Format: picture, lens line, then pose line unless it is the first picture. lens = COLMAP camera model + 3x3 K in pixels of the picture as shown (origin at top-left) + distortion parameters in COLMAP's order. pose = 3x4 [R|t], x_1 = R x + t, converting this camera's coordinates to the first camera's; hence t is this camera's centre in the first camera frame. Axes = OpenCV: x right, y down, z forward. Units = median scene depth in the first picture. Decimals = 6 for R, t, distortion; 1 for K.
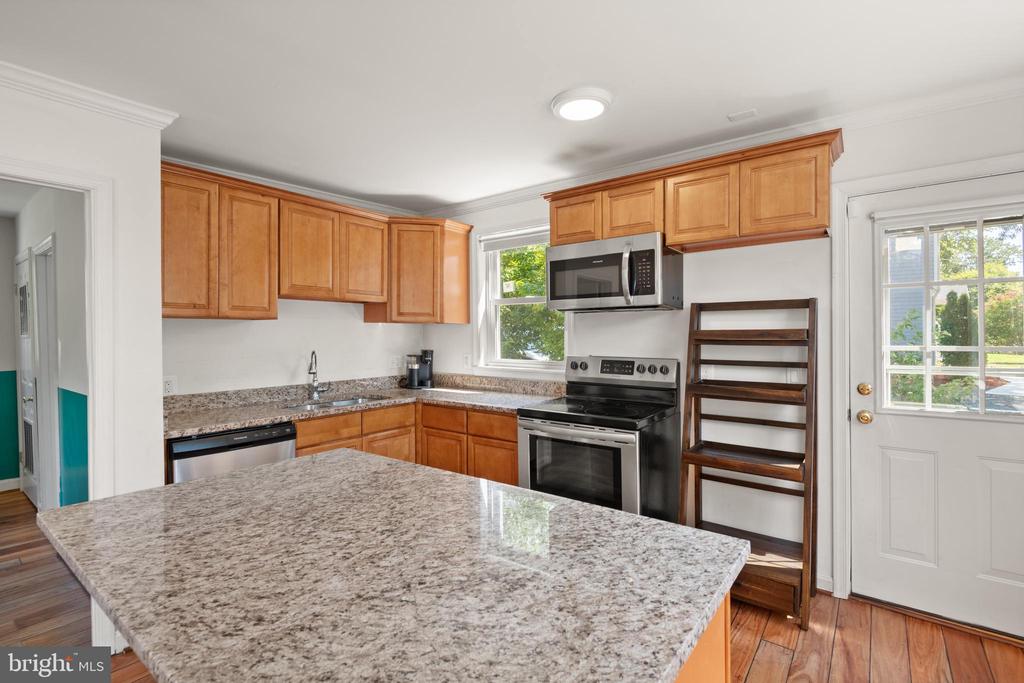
lens RADIAL K [[479.2, 0, 512.4], [0, 479.2, 337.1], [0, 0, 1]] dist [0.011694, -0.002110]
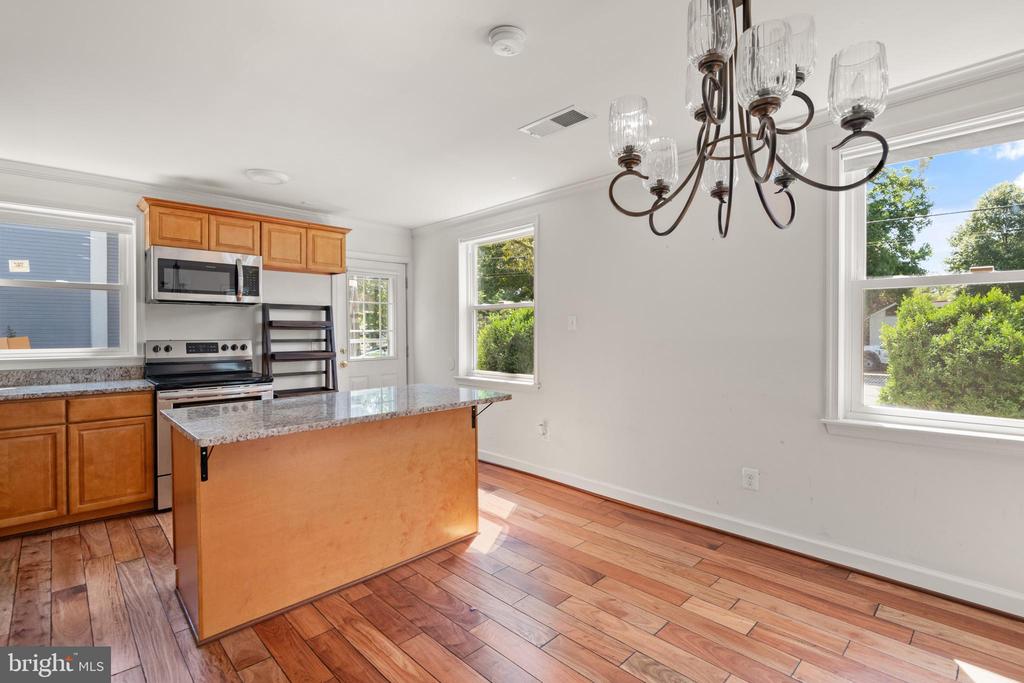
lens RADIAL K [[479.2, 0, 512.0], [0, 479.2, 337.9], [0, 0, 1]] dist [0.011694, -0.002110]
pose [[0.149497, -0.007499, 0.988734, -1.002783], [0.008921, 0.999941, 0.006235, 0.037370], [-0.988722, 0.007888, 0.149555, -0.023114]]
